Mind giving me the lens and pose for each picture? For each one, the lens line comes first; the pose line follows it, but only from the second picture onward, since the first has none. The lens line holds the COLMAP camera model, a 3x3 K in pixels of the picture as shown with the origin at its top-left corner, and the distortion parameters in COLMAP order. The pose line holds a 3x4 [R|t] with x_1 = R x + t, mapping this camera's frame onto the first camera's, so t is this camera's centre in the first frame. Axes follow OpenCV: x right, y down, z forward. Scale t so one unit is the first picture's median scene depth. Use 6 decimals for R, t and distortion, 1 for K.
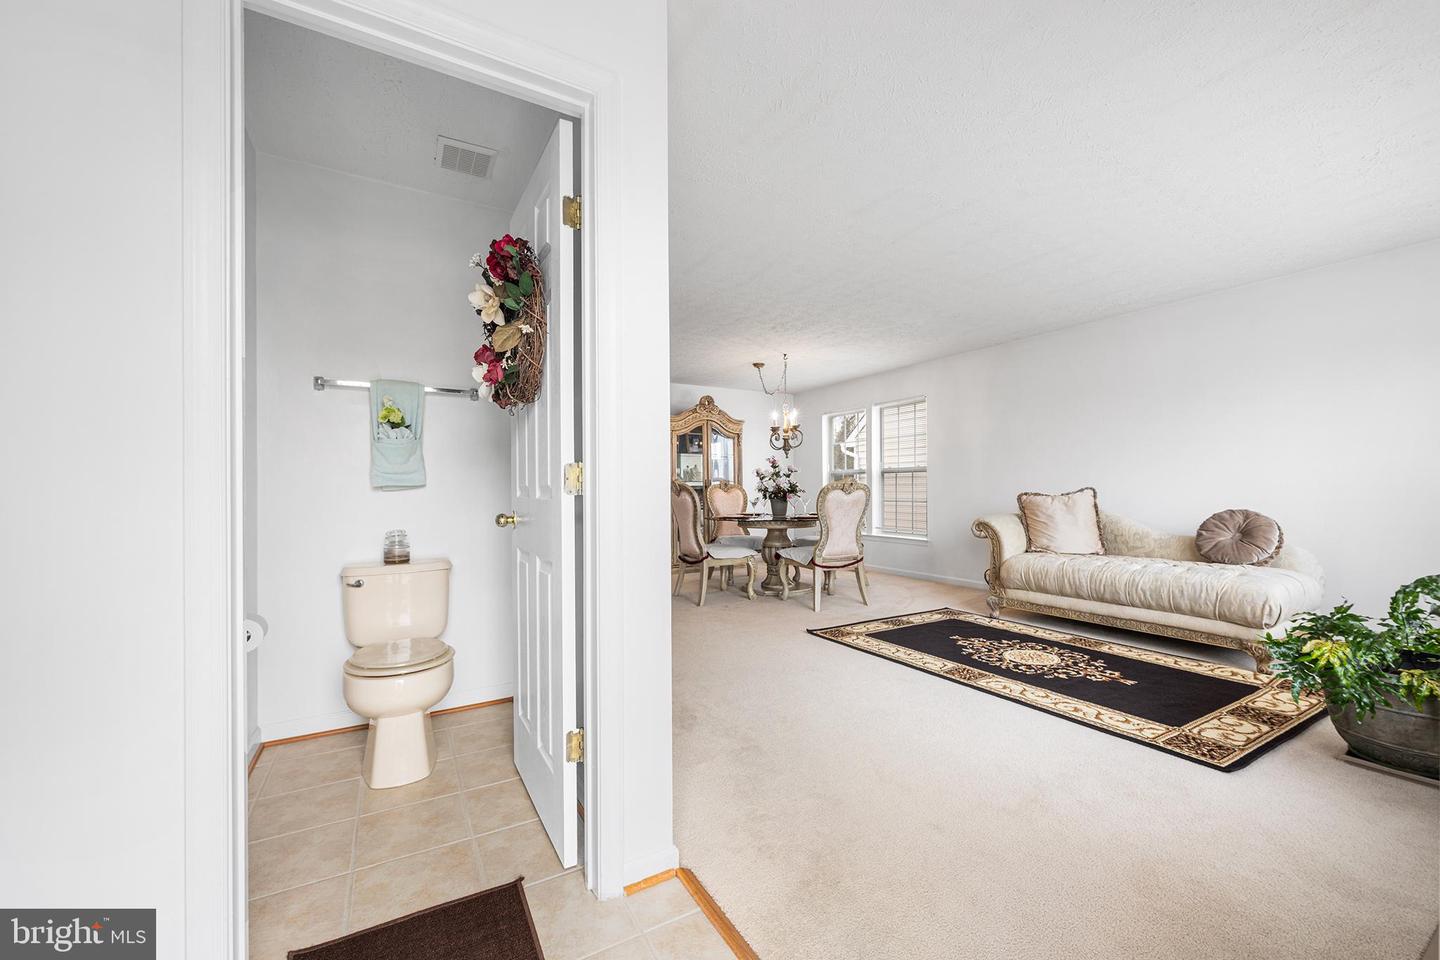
lens RADIAL K [[578.0, 0, 723.7], [0, 578.0, 485.4], [0, 0, 1]] dist [0.001488, -0.000025]
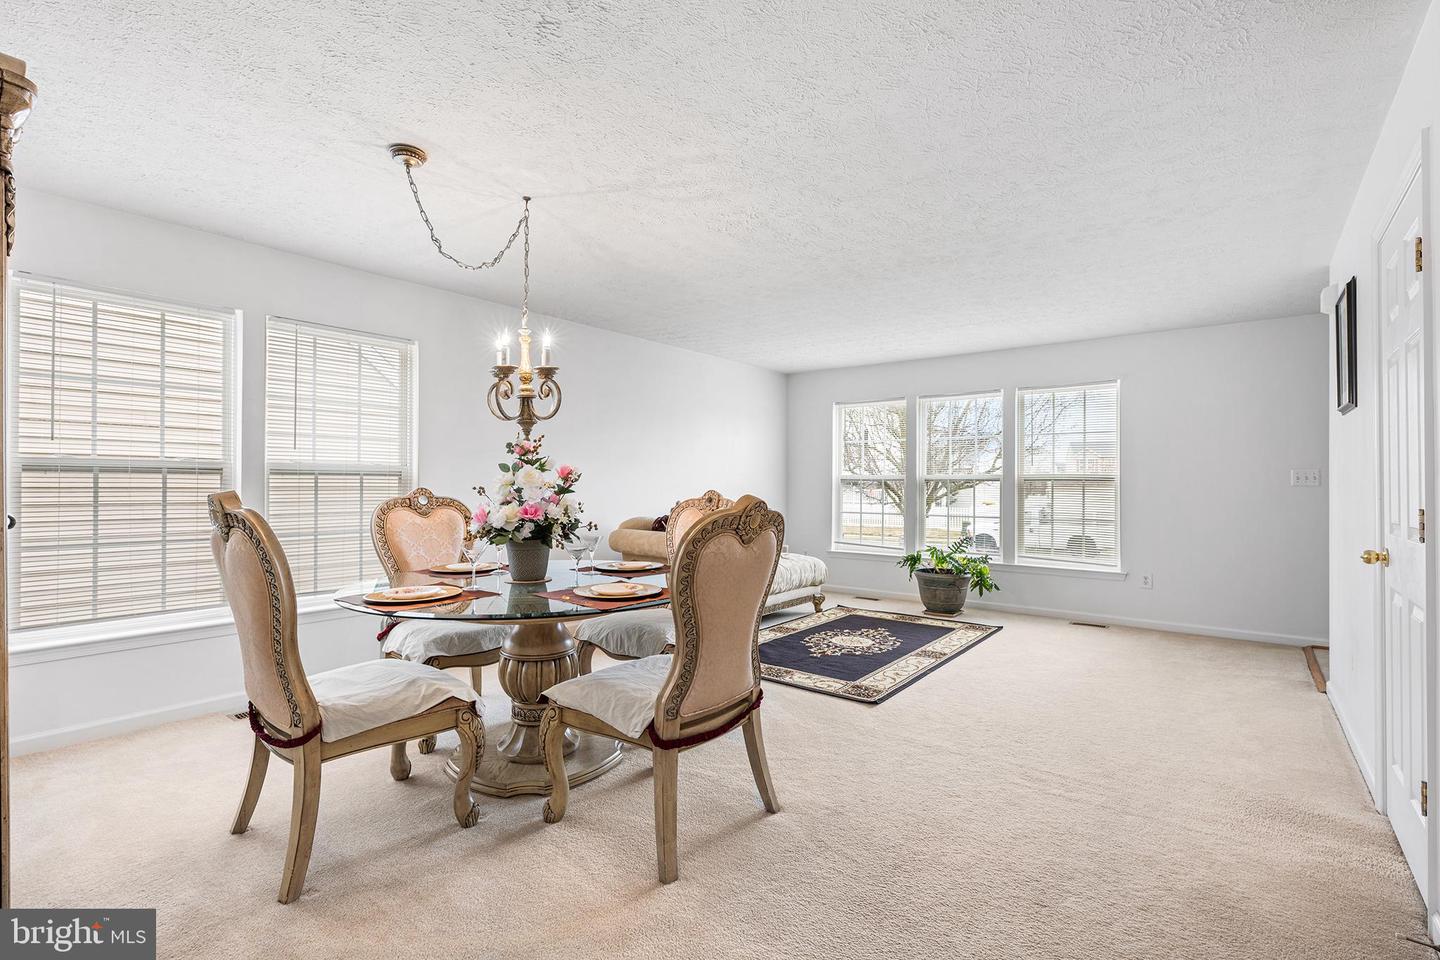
lens RADIAL K [[677.8, 0, 718.2], [0, 677.8, 480.7], [0, 0, 1]] dist [0.003529, 0.000378]
pose [[-0.357500, 0.011587, 0.933841, -0.574762], [0.003441, 0.999933, -0.011090, -0.018905], [-0.933907, -0.000751, -0.357516, 1.465674]]
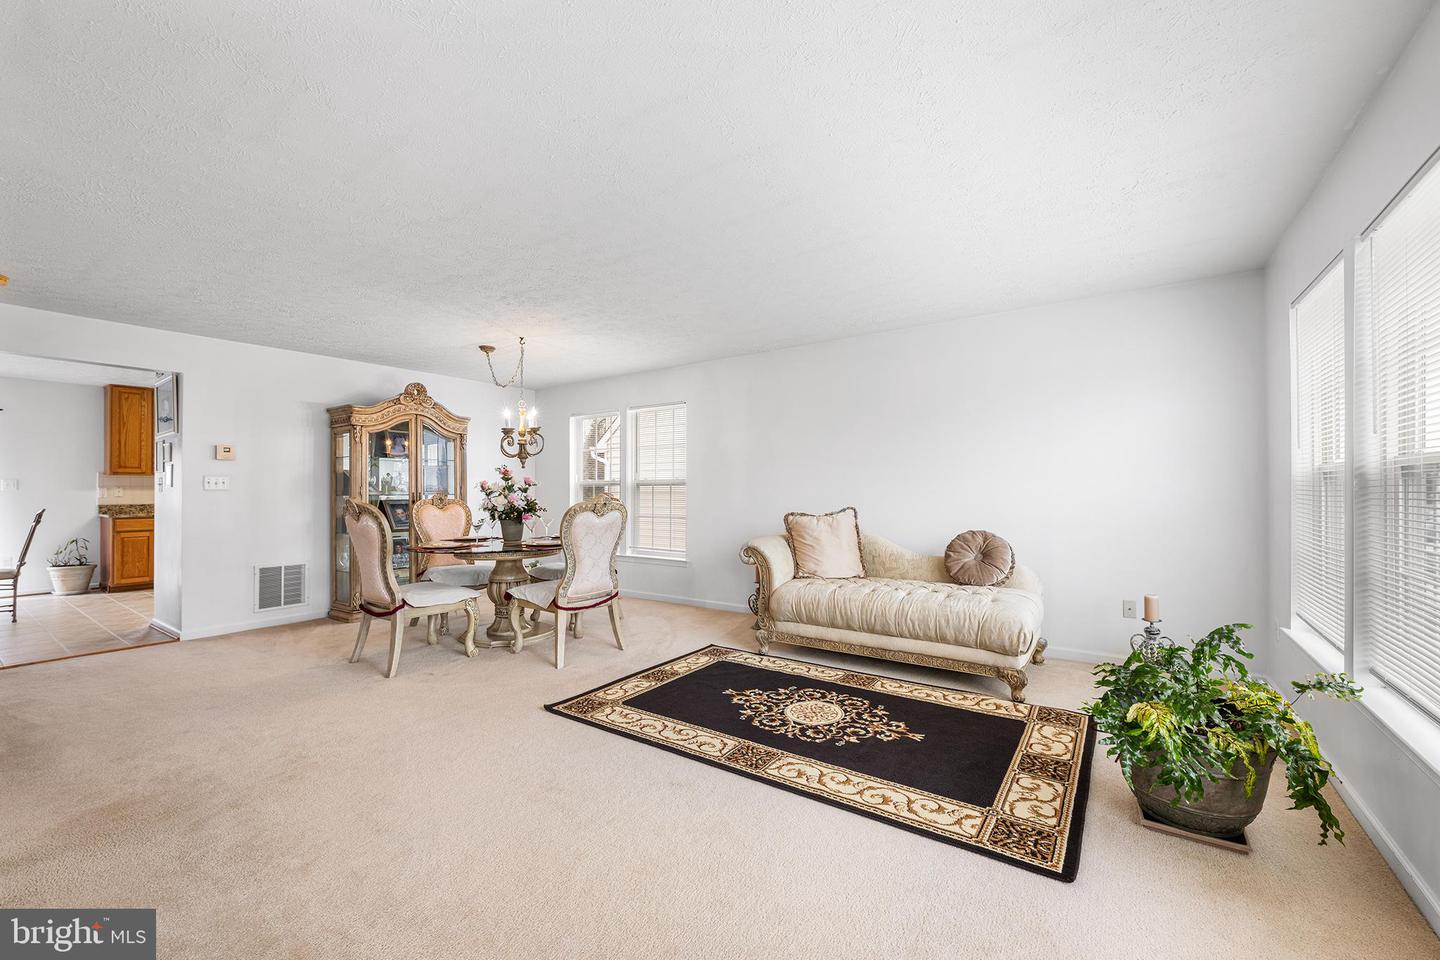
lens RADIAL K [[578.0, 0, 725.3], [0, 578.0, 482.5], [0, 0, 1]] dist [0.001488, -0.000025]
pose [[0.908776, 0.008860, 0.417191, 0.042758], [-0.004781, 0.999930, -0.010821, -0.028169], [-0.417258, 0.007839, 0.908754, 0.226860]]
